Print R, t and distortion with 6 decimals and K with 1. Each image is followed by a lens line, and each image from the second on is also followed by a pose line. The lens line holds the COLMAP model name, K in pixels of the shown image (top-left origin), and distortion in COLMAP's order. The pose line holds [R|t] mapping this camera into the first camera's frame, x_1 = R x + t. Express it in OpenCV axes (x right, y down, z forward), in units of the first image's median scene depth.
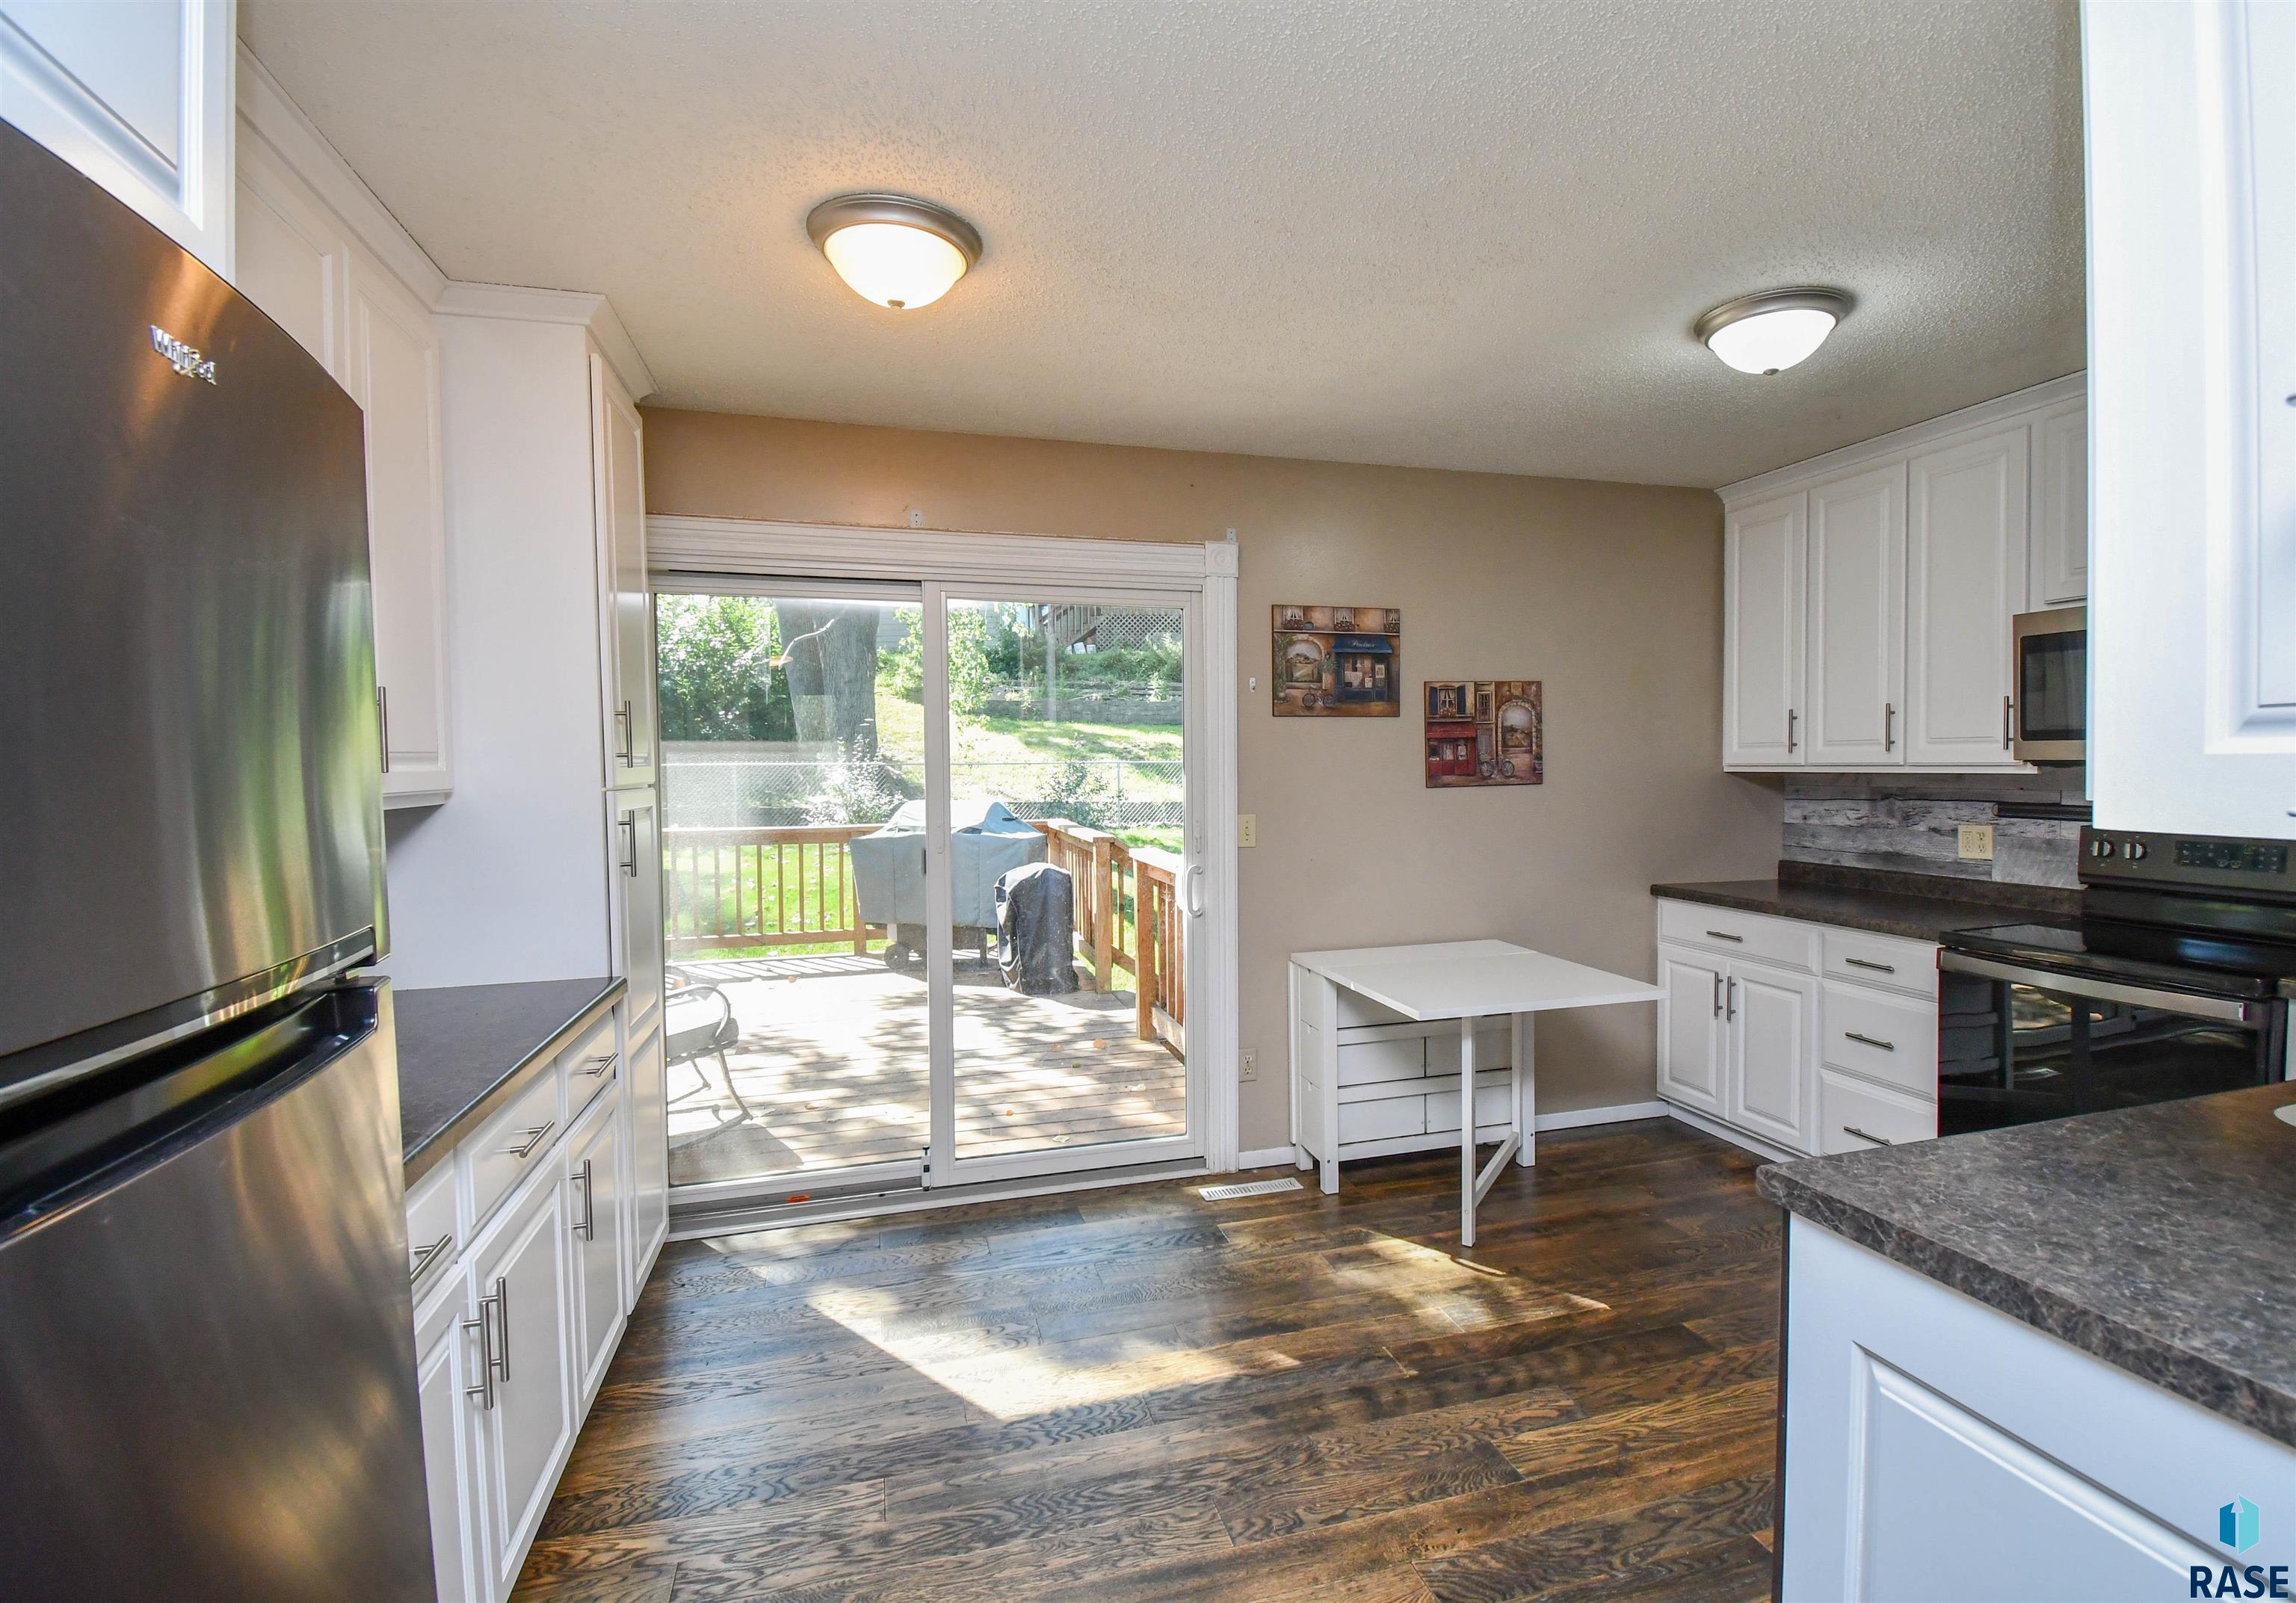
lens RADIAL K [[1026.8, 0, 1137.7], [0, 1026.8, 799.3], [0, 0, 1]] dist [-0.001352, -0.000008]
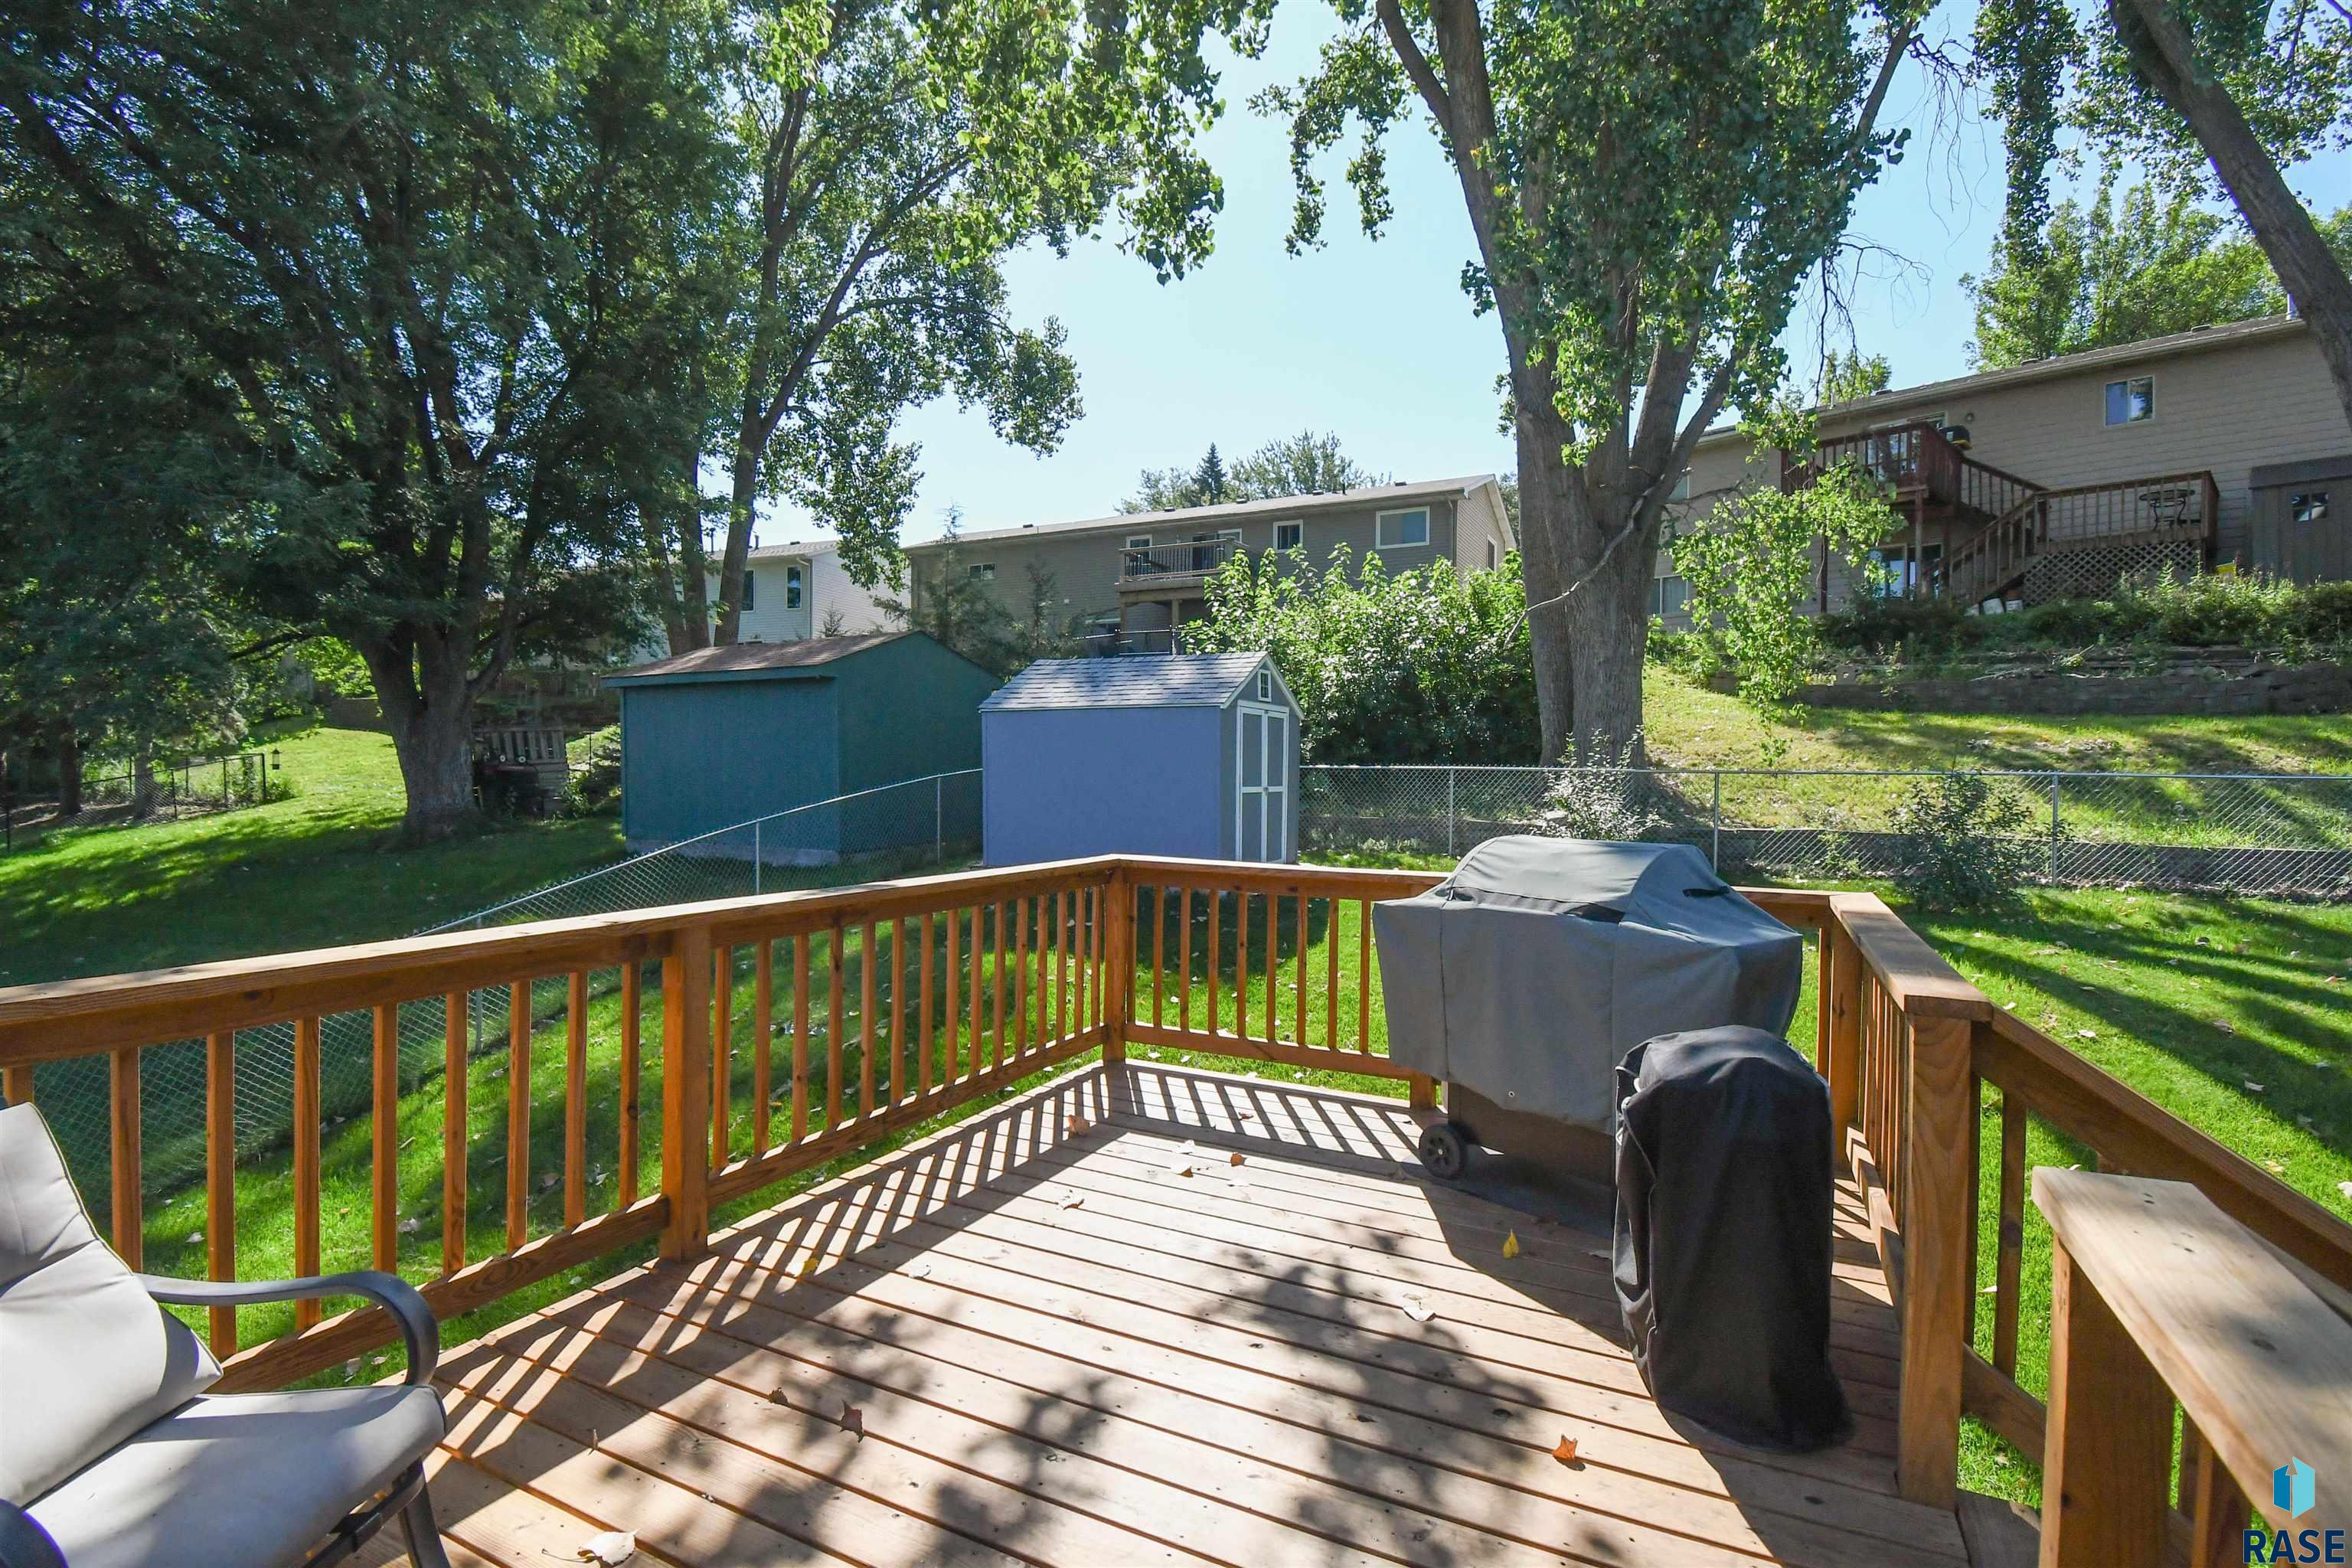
lens RADIAL K [[1056.6, 0, 1162.1], [0, 1056.6, 780.0], [0, 0, 1]] dist [0.008121, -0.015577]
pose [[0.745119, 0.024656, -0.666476, 0.004319], [-0.038257, 0.999251, -0.005804, -0.009071], [0.665833, 0.029822, 0.745504, 0.173276]]
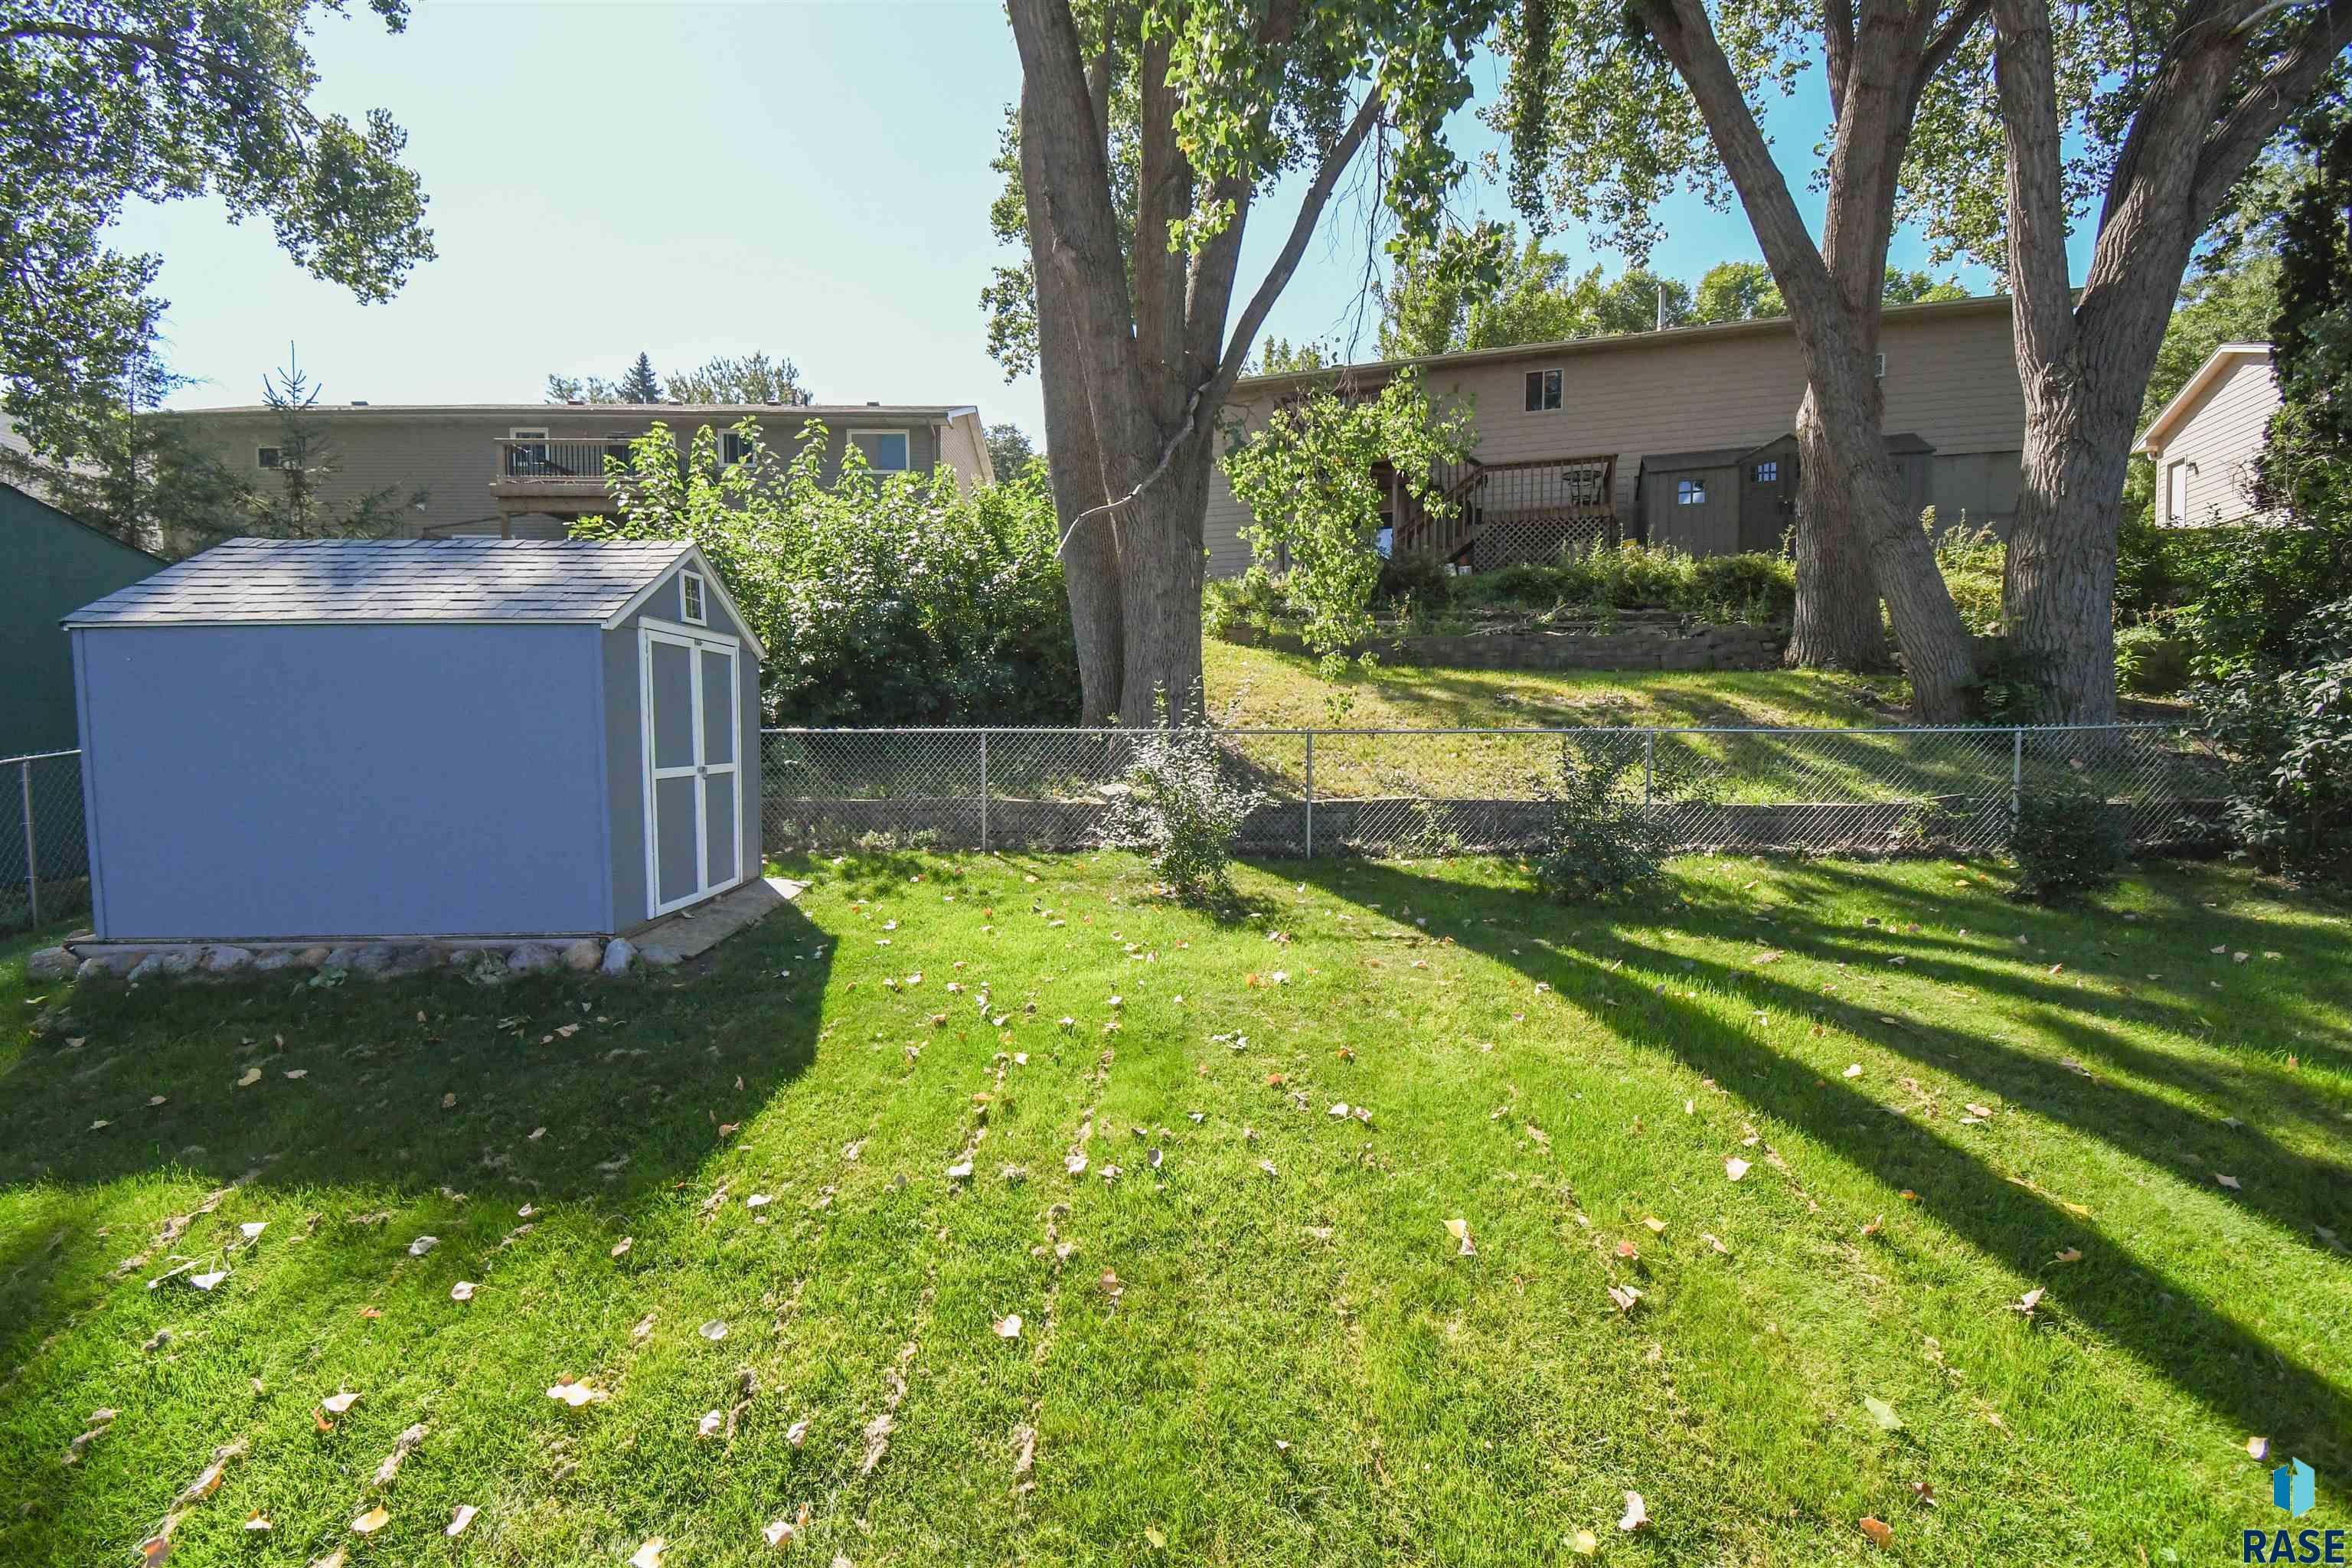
lens RADIAL K [[1056.6, 0, 1163.2], [0, 1056.6, 787.4], [0, 0, 1]] dist [0.008121, -0.015577]
pose [[0.971435, 0.020927, -0.236381, -0.120615], [-0.015037, 0.999531, 0.026691, -0.016293], [0.236829, -0.022374, 0.971294, 0.357659]]
